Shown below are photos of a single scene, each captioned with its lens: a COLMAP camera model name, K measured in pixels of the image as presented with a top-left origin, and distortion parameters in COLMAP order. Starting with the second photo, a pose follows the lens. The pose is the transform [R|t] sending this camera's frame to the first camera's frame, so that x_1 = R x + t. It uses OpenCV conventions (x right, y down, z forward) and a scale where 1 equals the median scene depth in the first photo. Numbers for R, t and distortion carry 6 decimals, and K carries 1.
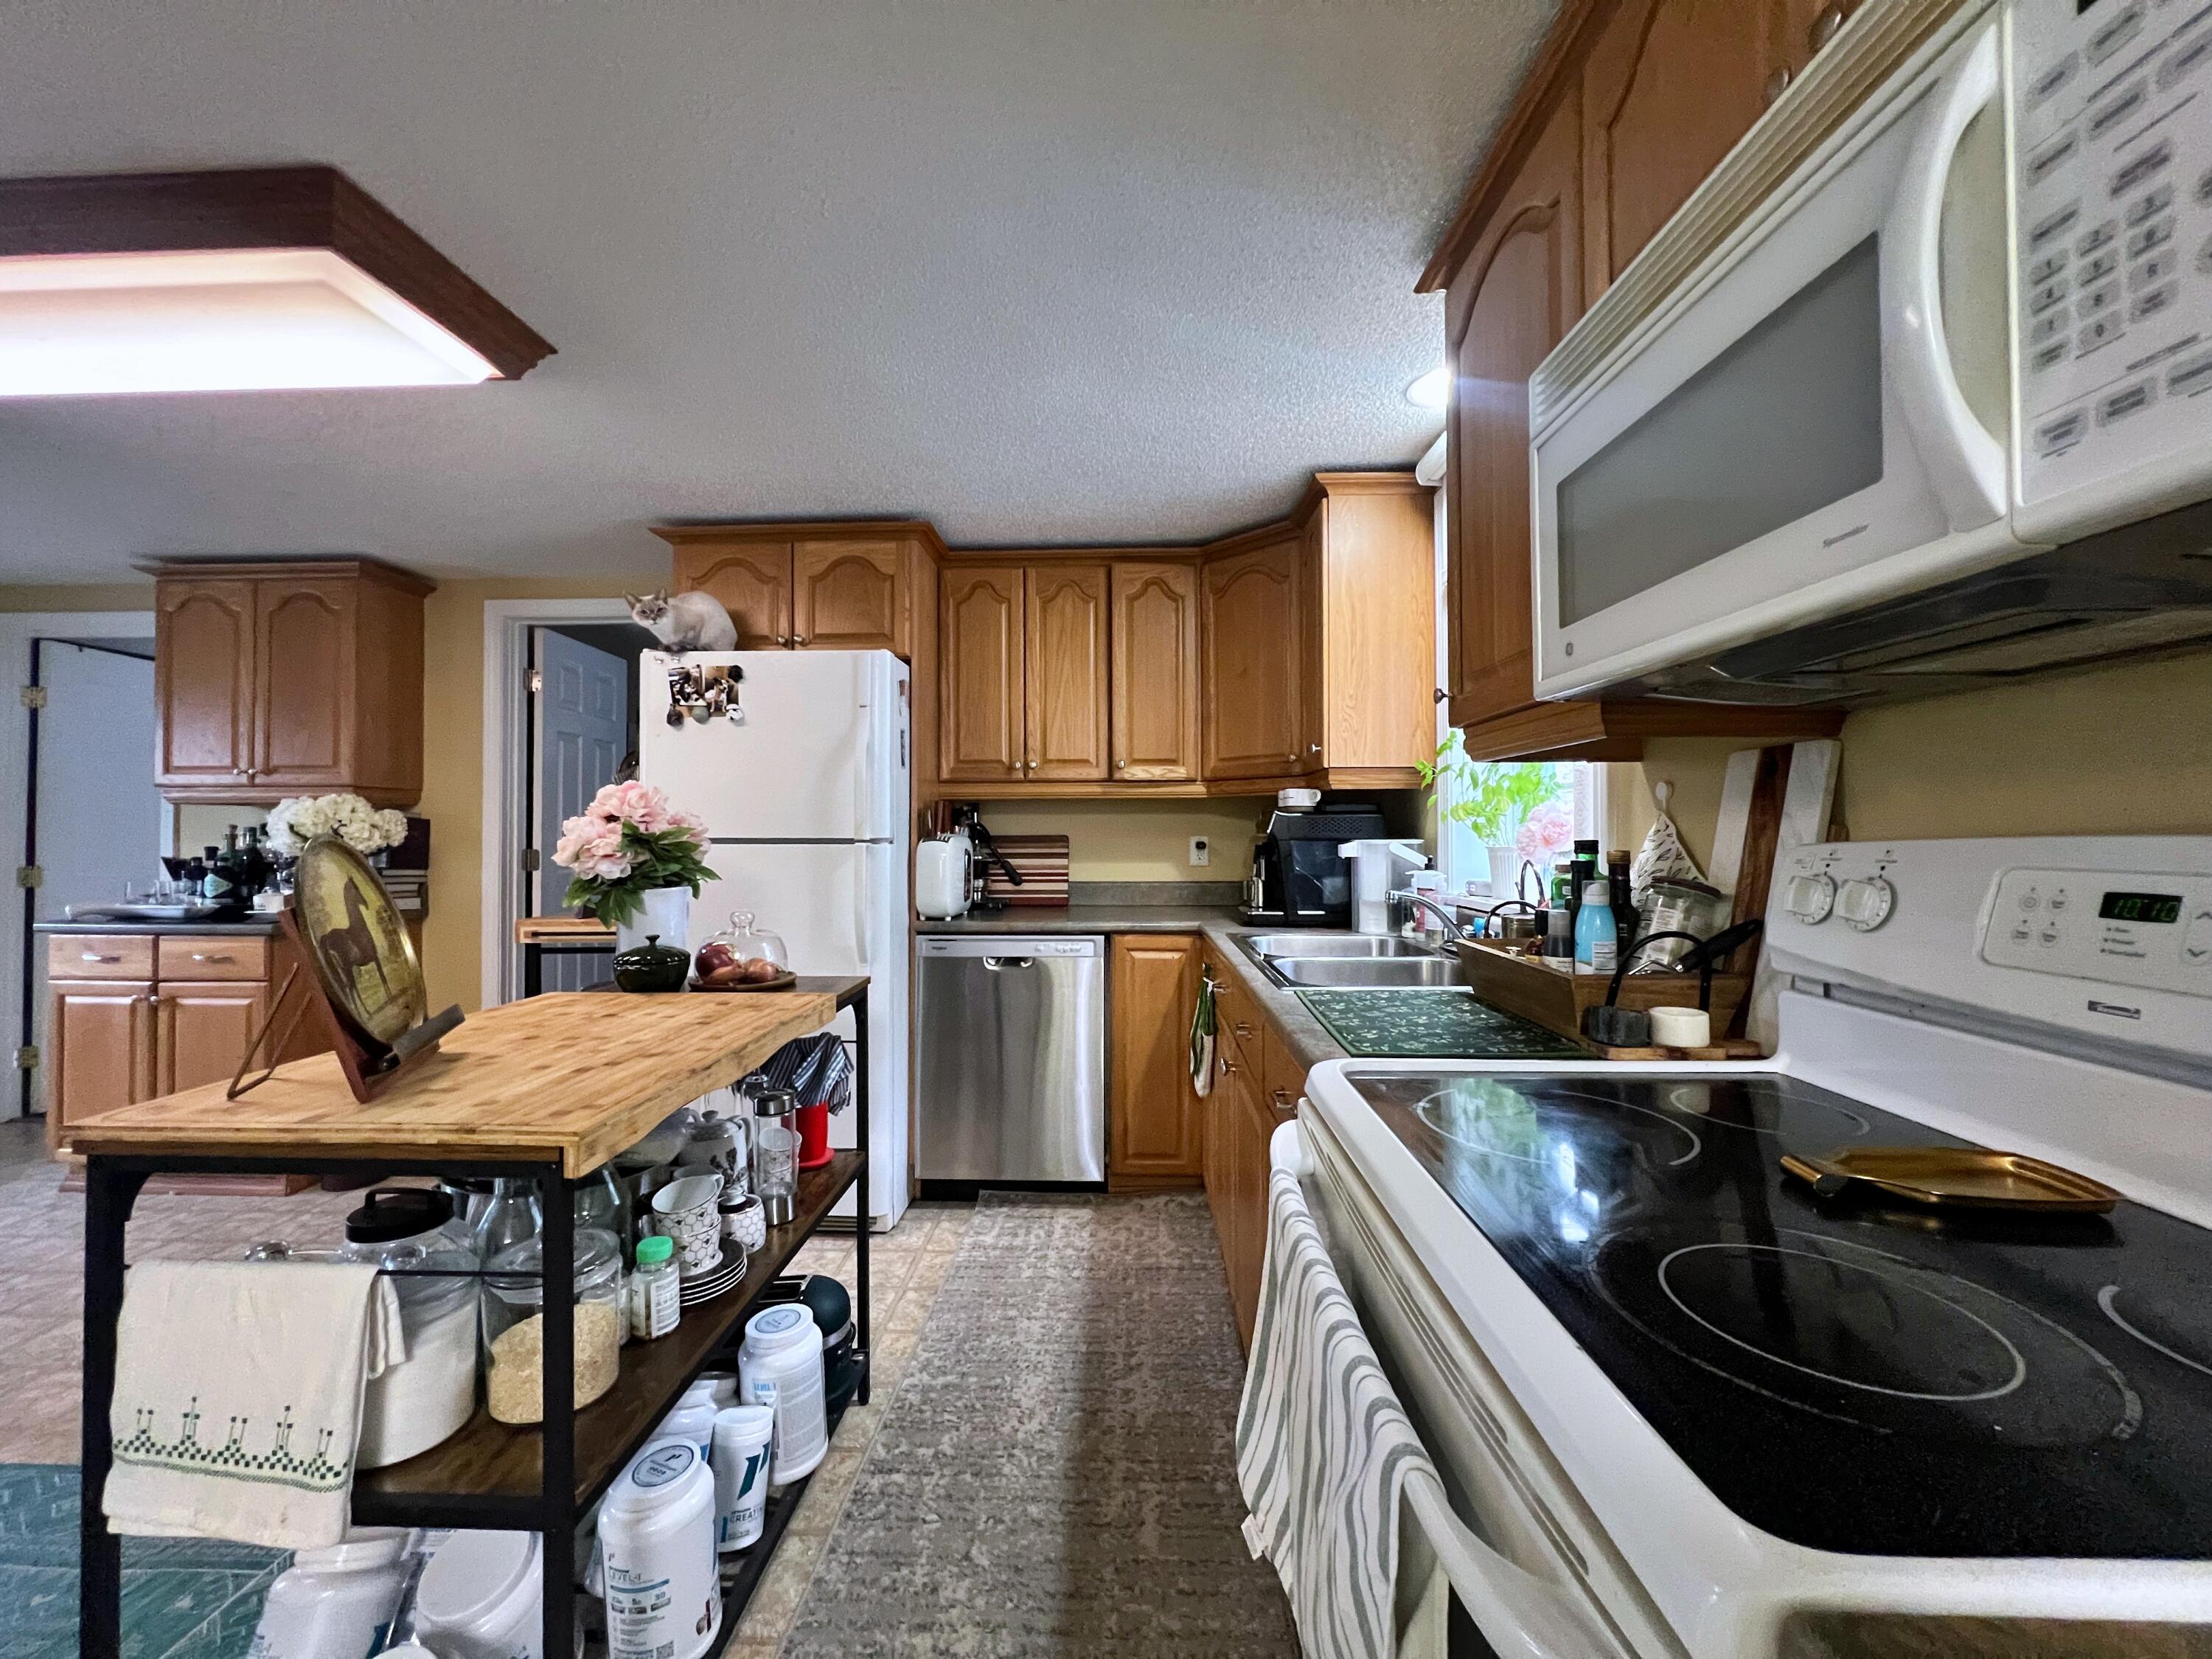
lens RADIAL K [[886.2, 0, 1095.2], [0, 886.2, 826.1], [0, 0, 1]] dist [-0.000900, 0.000373]
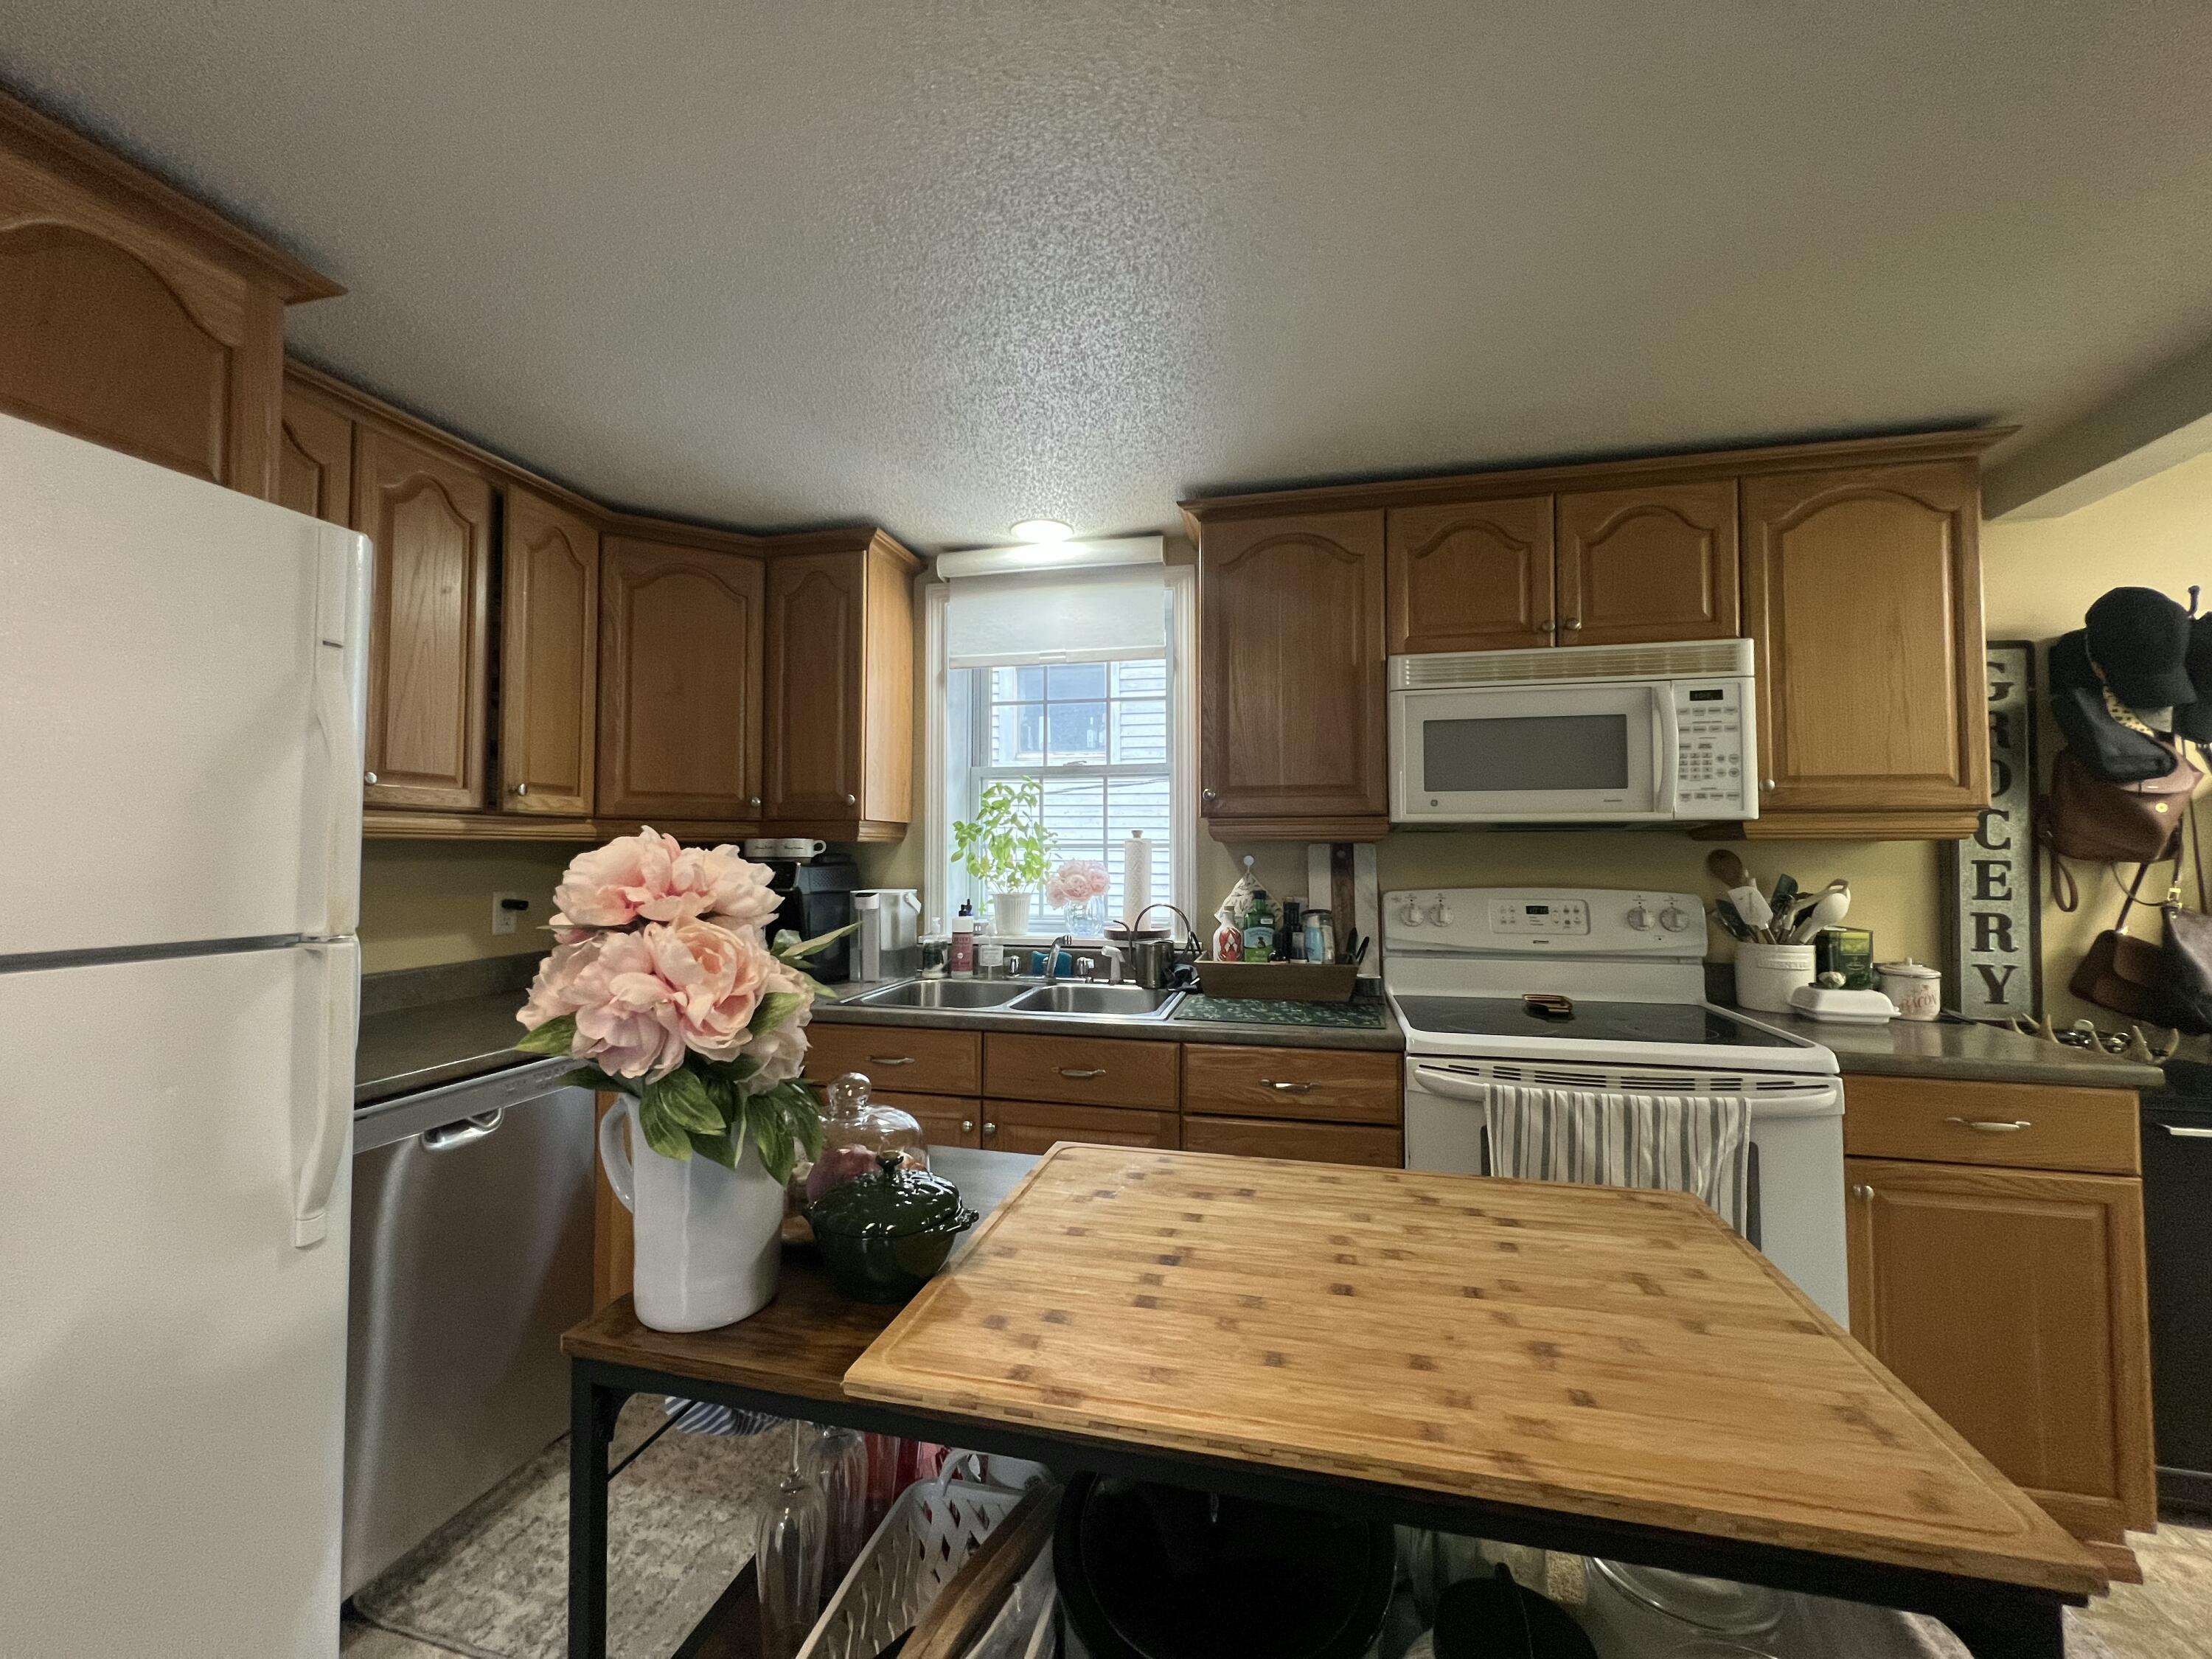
lens RADIAL K [[886.2, 0, 1107.2], [0, 886.2, 820.0], [0, 0, 1]] dist [-0.000900, 0.000373]
pose [[0.194450, 0.036933, 0.980217, -0.622460], [-0.006586, 0.999318, -0.036346, -0.029663], [-0.980890, 0.000612, 0.194560, 0.507069]]
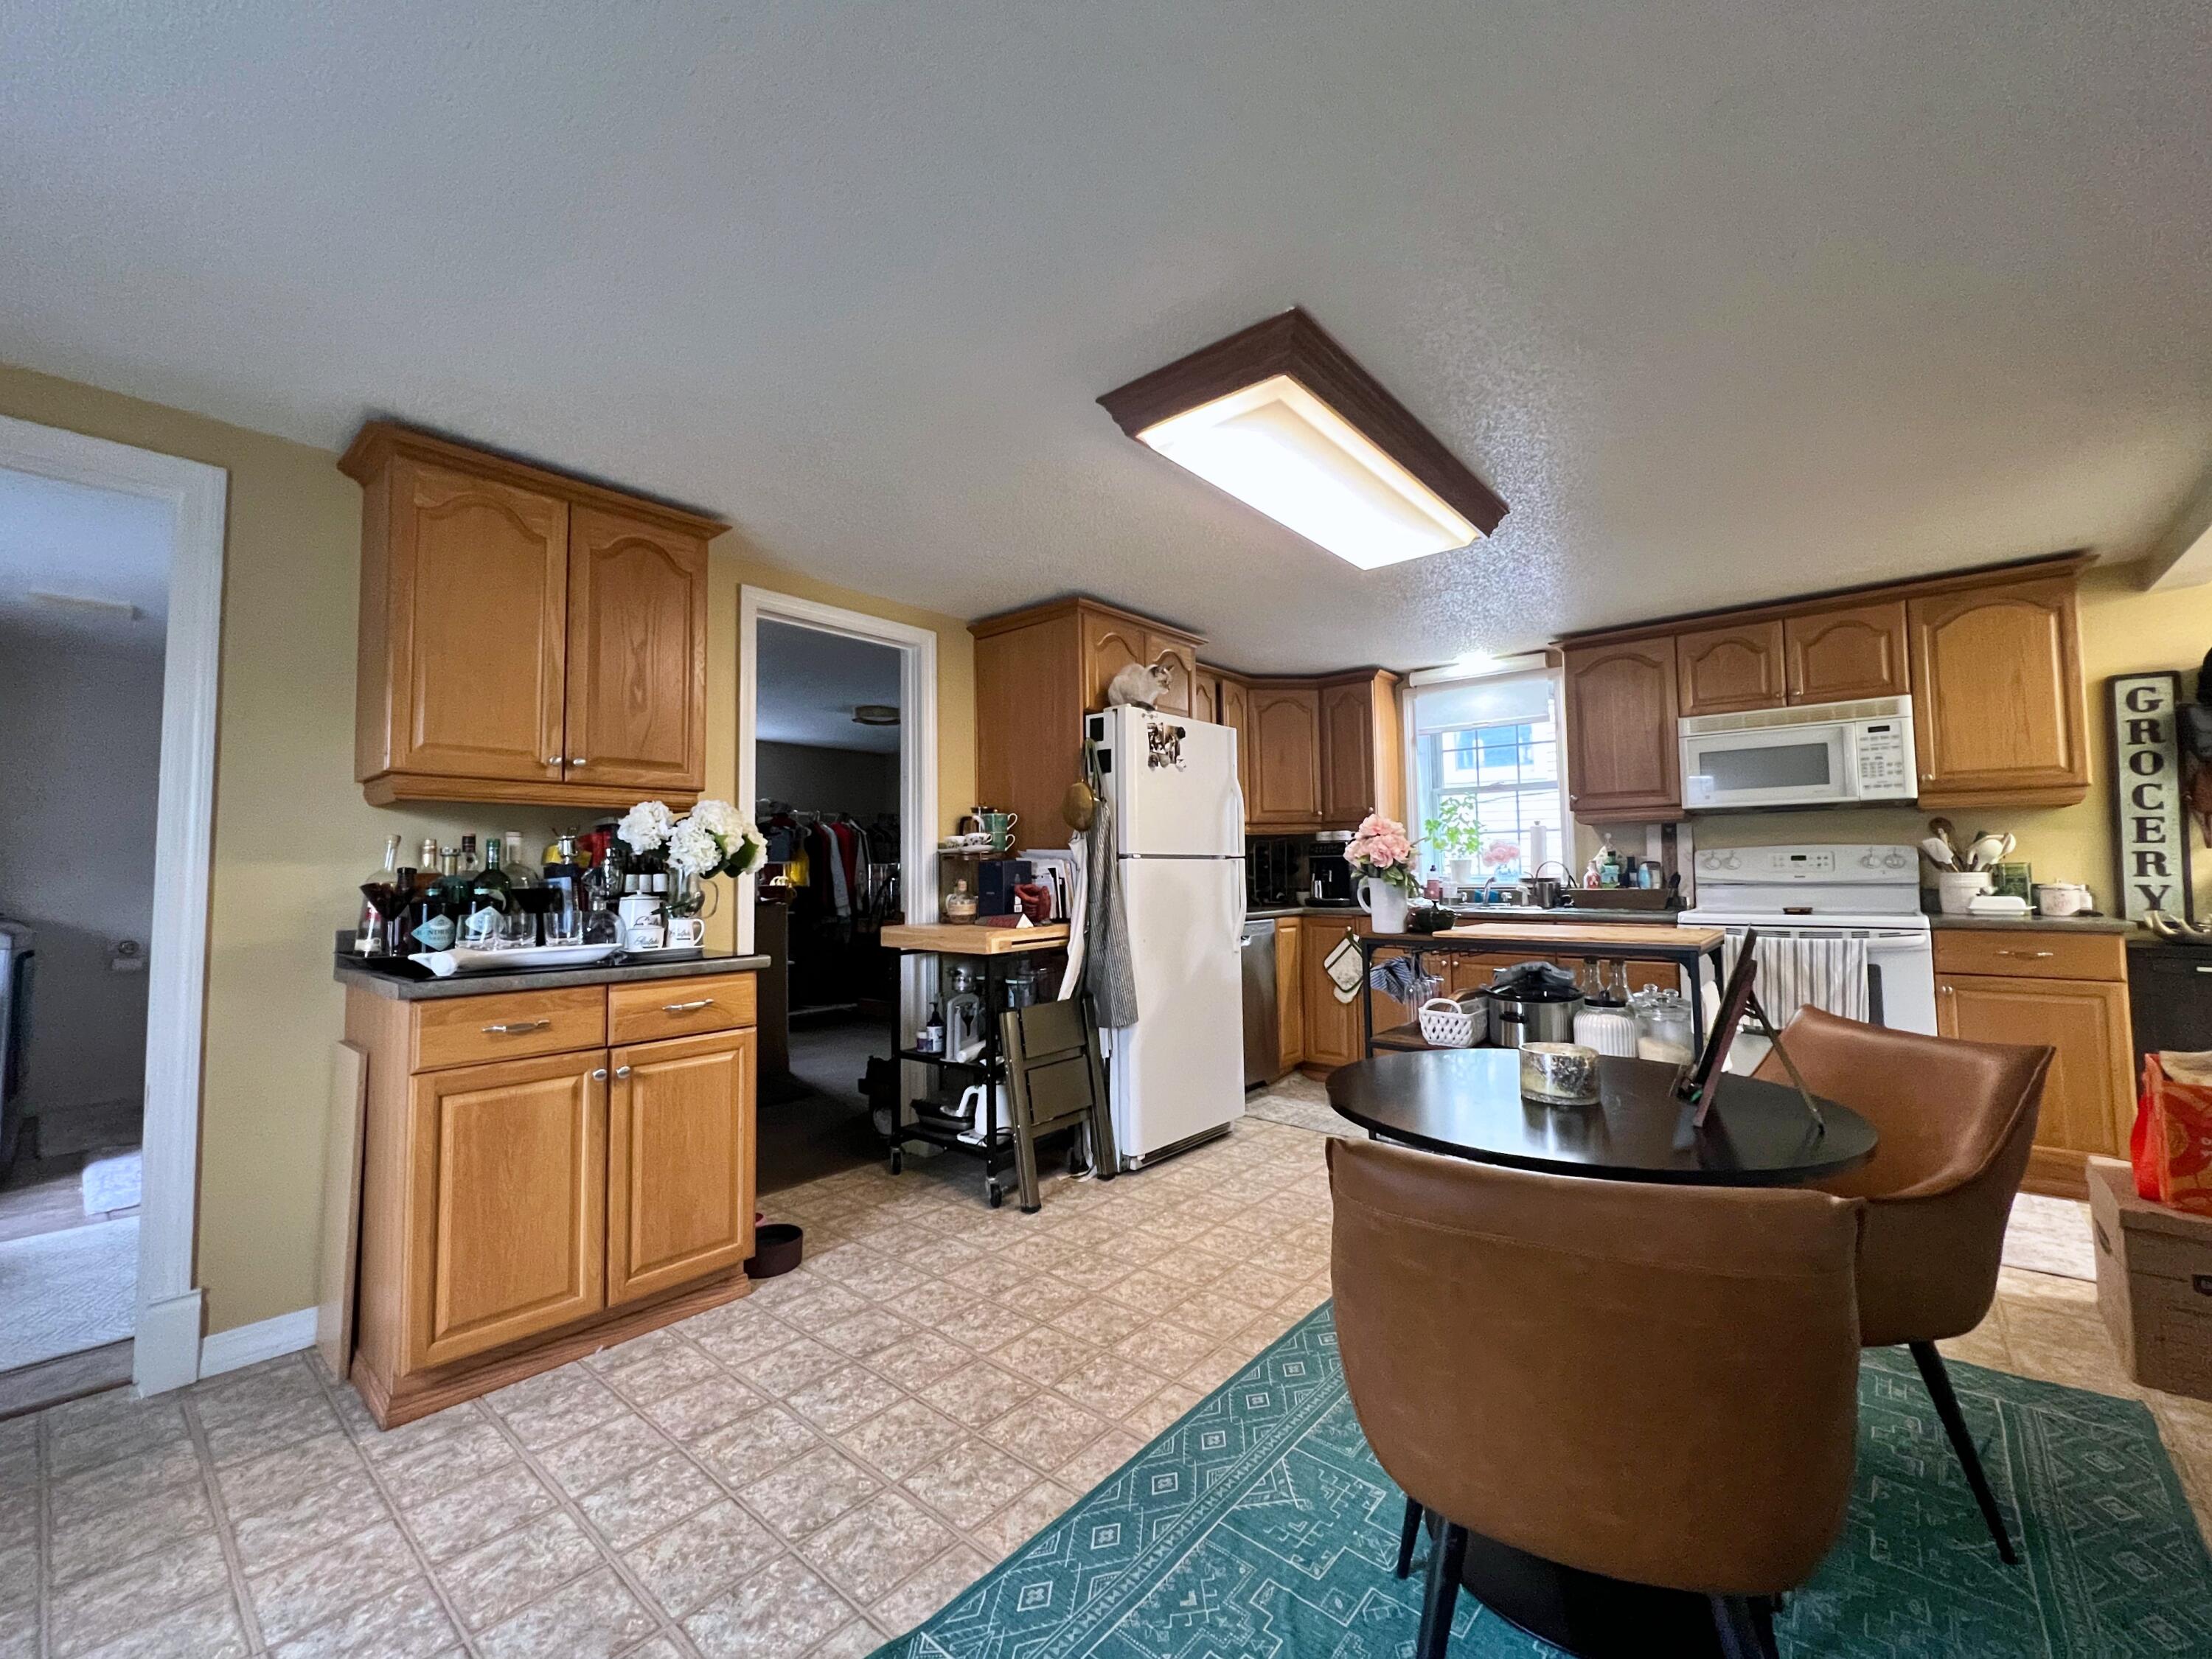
lens RADIAL K [[886.2, 0, 1112.9], [0, 886.2, 821.8], [0, 0, 1]] dist [-0.000900, 0.000373]
pose [[0.616198, 0.038030, 0.786672, -1.521870], [0.006770, 0.998541, -0.053575, 0.035113], [-0.787562, 0.038338, 0.615042, 0.252725]]
